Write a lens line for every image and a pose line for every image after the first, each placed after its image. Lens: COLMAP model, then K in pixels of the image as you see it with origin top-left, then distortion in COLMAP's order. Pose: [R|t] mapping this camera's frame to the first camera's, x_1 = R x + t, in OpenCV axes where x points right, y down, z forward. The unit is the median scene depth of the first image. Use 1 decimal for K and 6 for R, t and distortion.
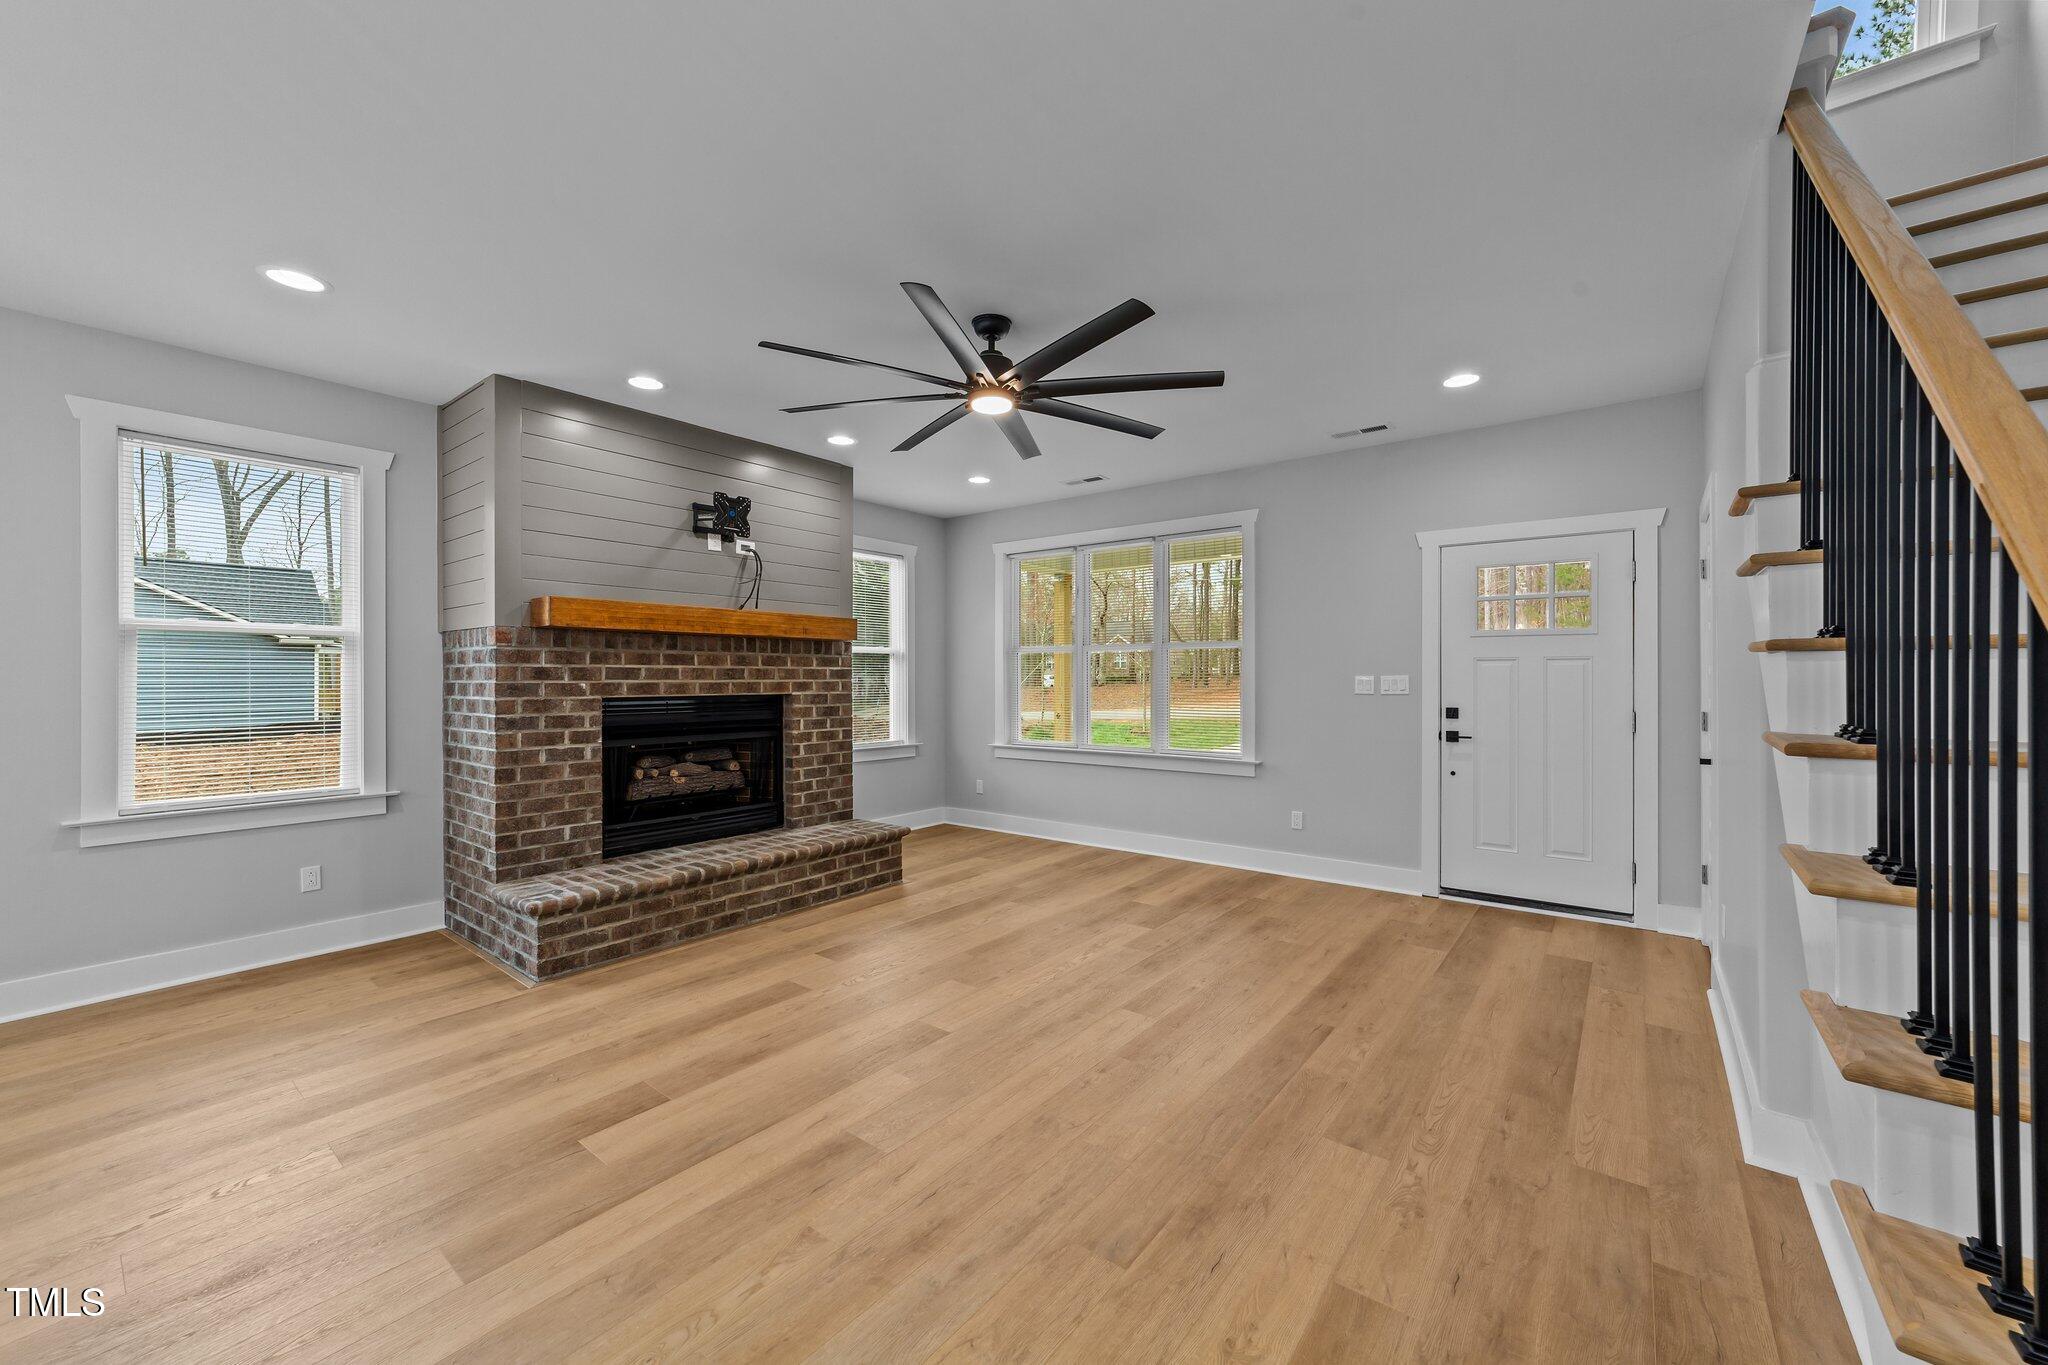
lens RADIAL K [[781.6, 0, 1027.1], [0, 781.6, 678.0], [0, 0, 1]] dist [-0.021602, 0.010248]
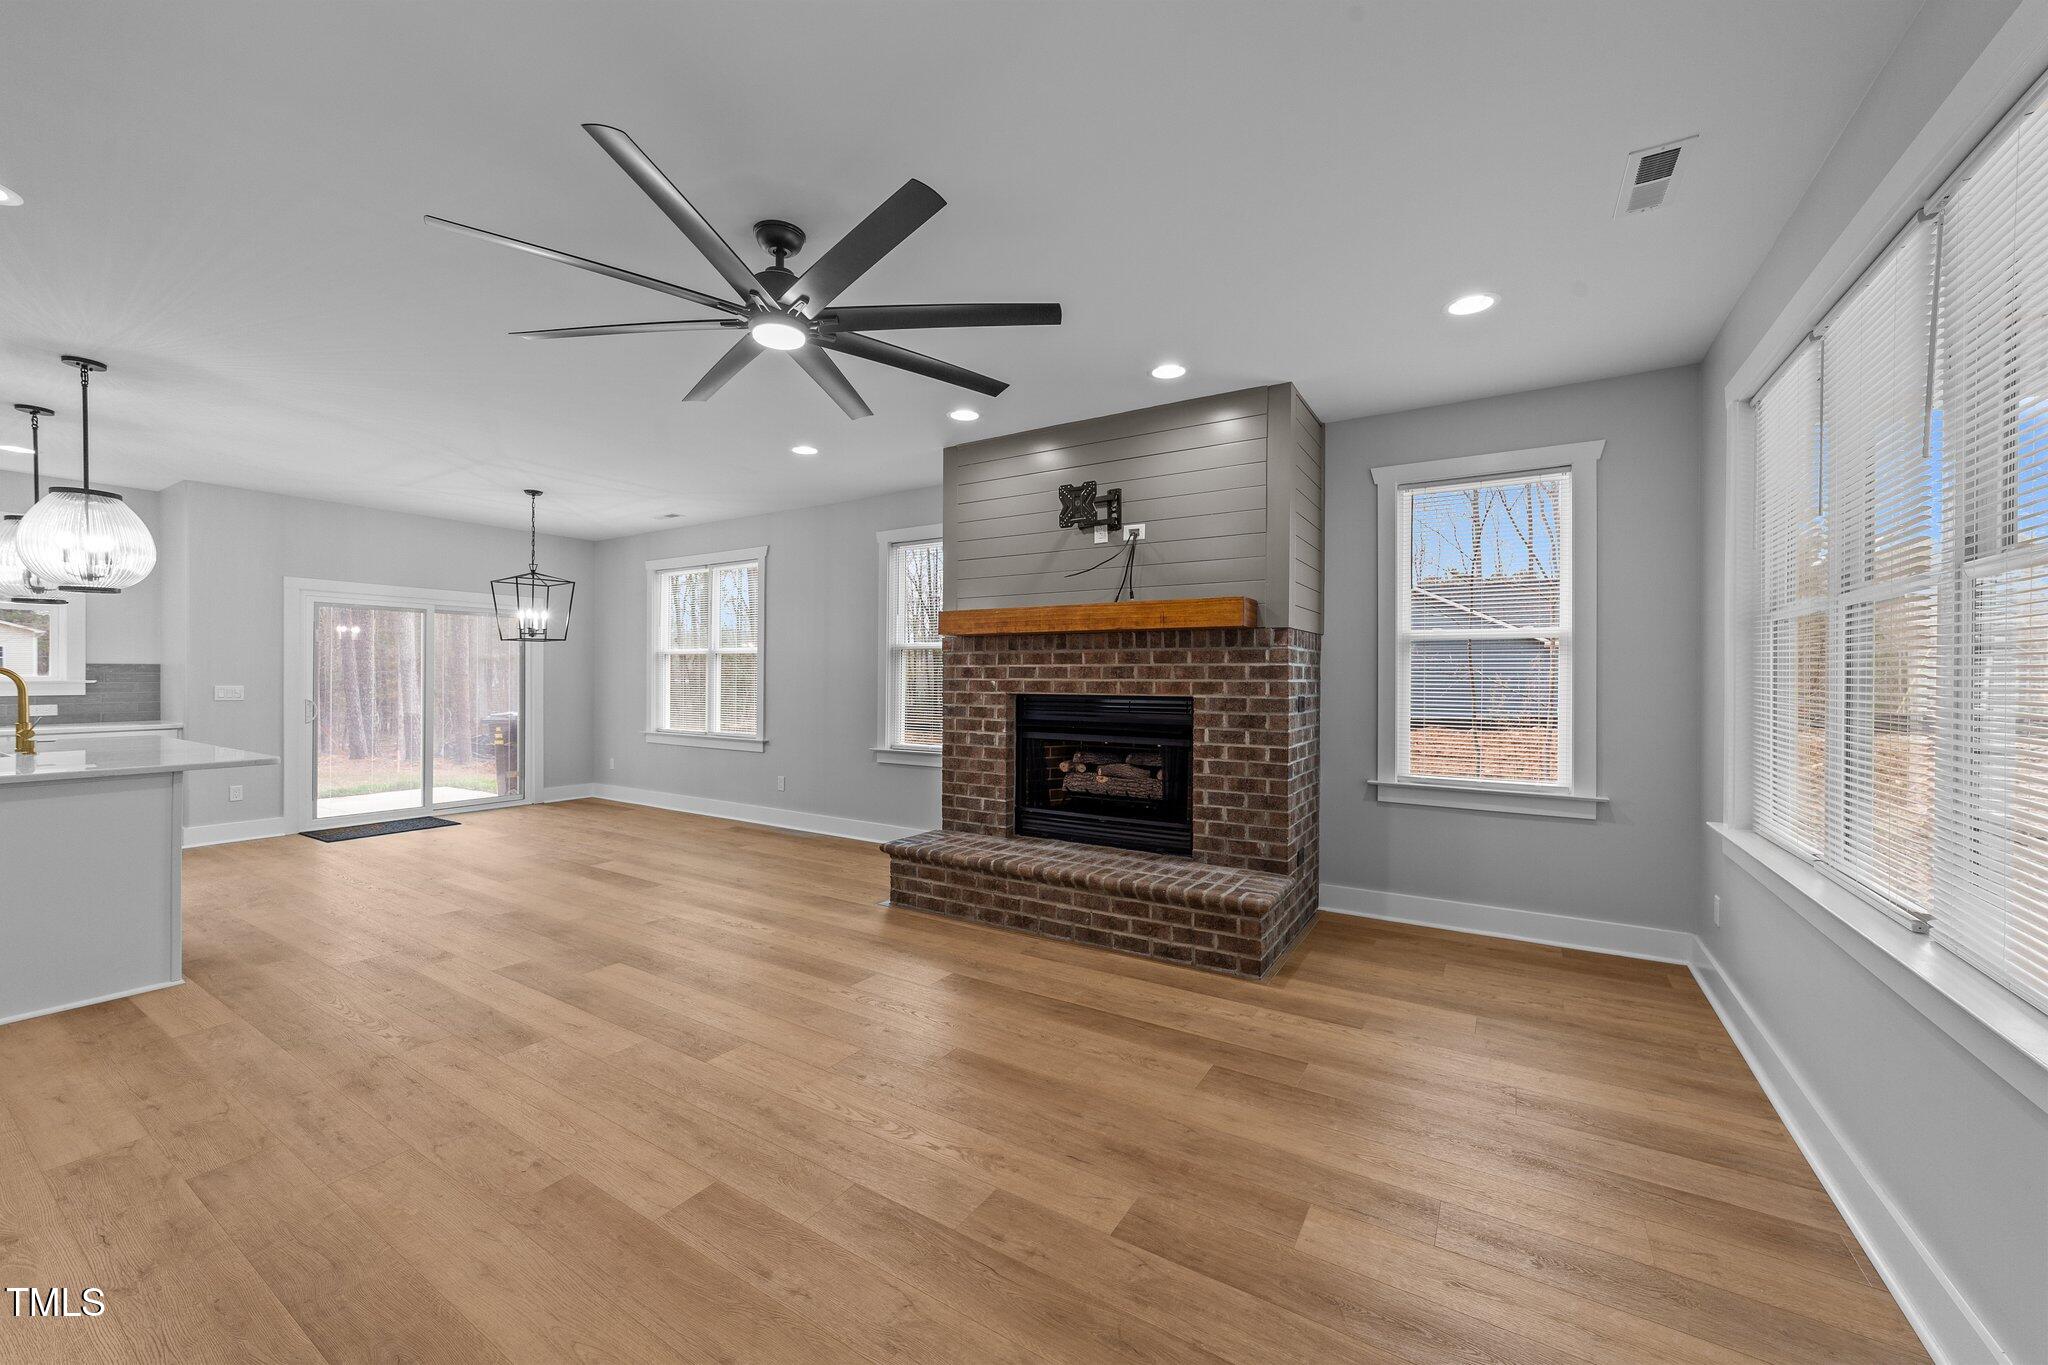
lens RADIAL K [[781.6, 0, 1027.1], [0, 781.6, 678.0], [0, 0, 1]] dist [-0.021602, 0.010248]
pose [[0.106611, 0.004192, -0.994292, 0.570628], [-0.003497, 0.999987, 0.003841, -0.001915], [0.994295, 0.003068, 0.106624, 0.855653]]
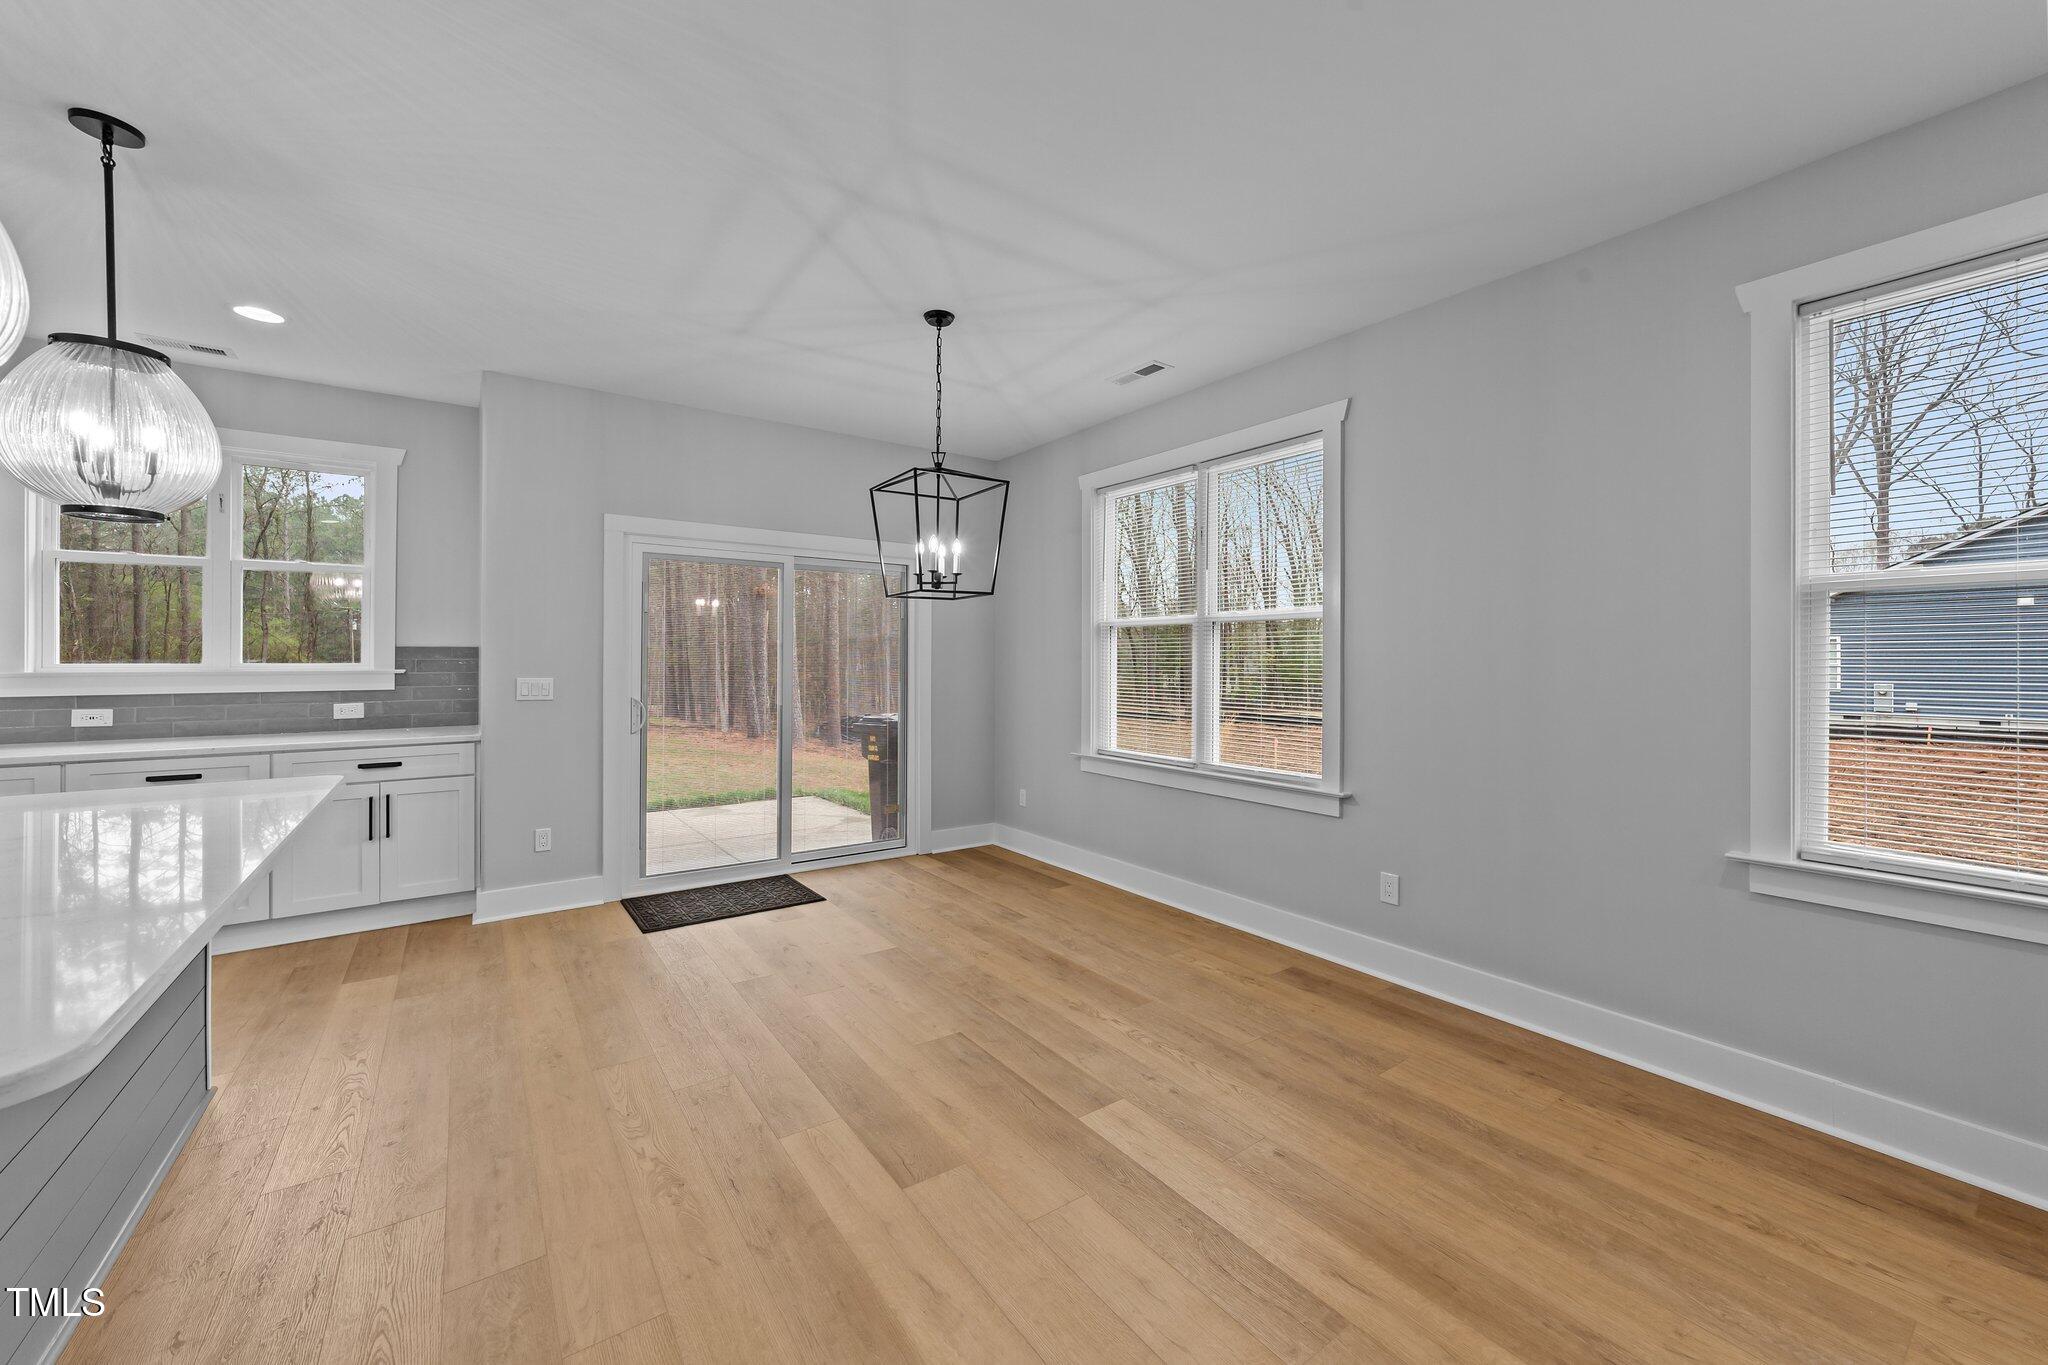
lens RADIAL K [[789.5, 0, 1026.6], [0, 789.5, 666.6], [0, 0, 1]] dist [-0.018775, 0.007655]
pose [[-0.280931, 0.008014, -0.959694, -0.233267], [-0.002152, 0.999957, 0.008981, -0.000876], [0.959725, 0.004588, -0.280902, 0.402136]]
